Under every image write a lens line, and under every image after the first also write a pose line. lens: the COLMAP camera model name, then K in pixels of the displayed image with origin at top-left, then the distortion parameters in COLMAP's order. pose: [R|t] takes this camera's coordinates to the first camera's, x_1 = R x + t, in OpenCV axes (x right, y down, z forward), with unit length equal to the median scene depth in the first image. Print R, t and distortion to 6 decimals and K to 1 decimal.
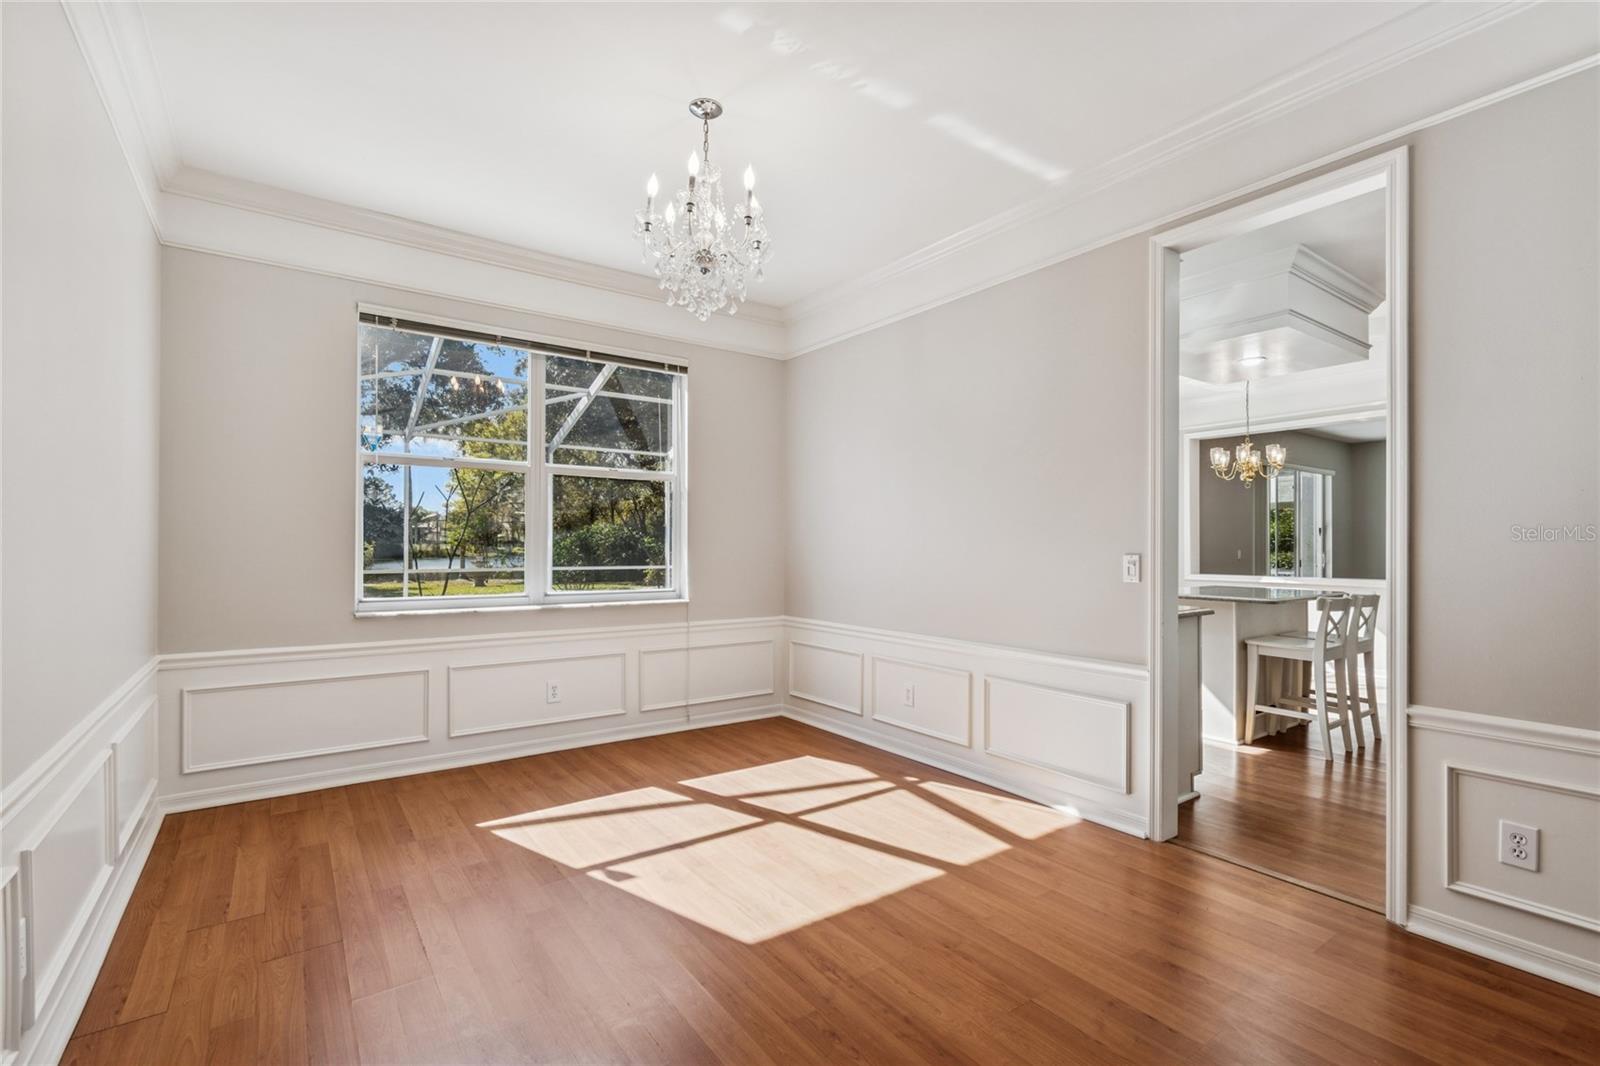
lens RADIAL K [[715.1, 0, 805.3], [0, 715.1, 547.3], [0, 0, 1]] dist [0.001597, 0.000037]
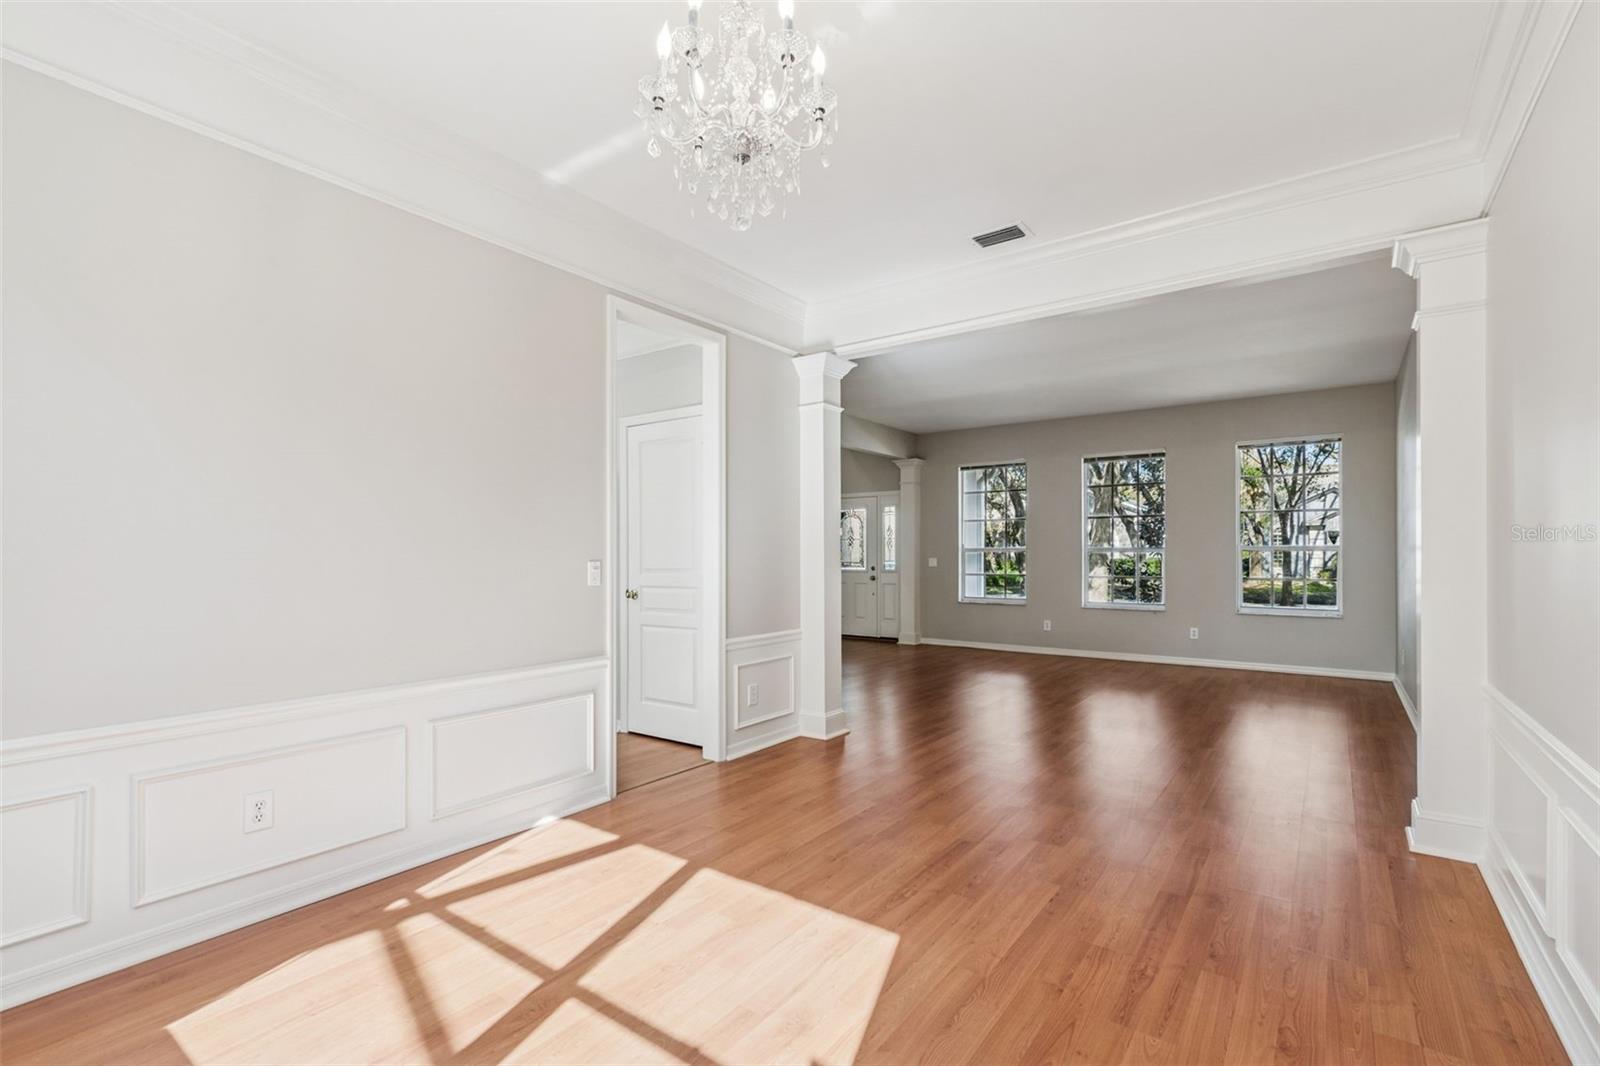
lens RADIAL K [[715.1, 0, 805.3], [0, 715.1, 547.3], [0, 0, 1]] dist [0.001597, 0.000037]
pose [[-0.305747, 0.008607, 0.952074, -0.749767], [0.002582, 0.999963, -0.008211, -0.000631], [-0.952109, -0.000052, -0.305758, 1.051595]]
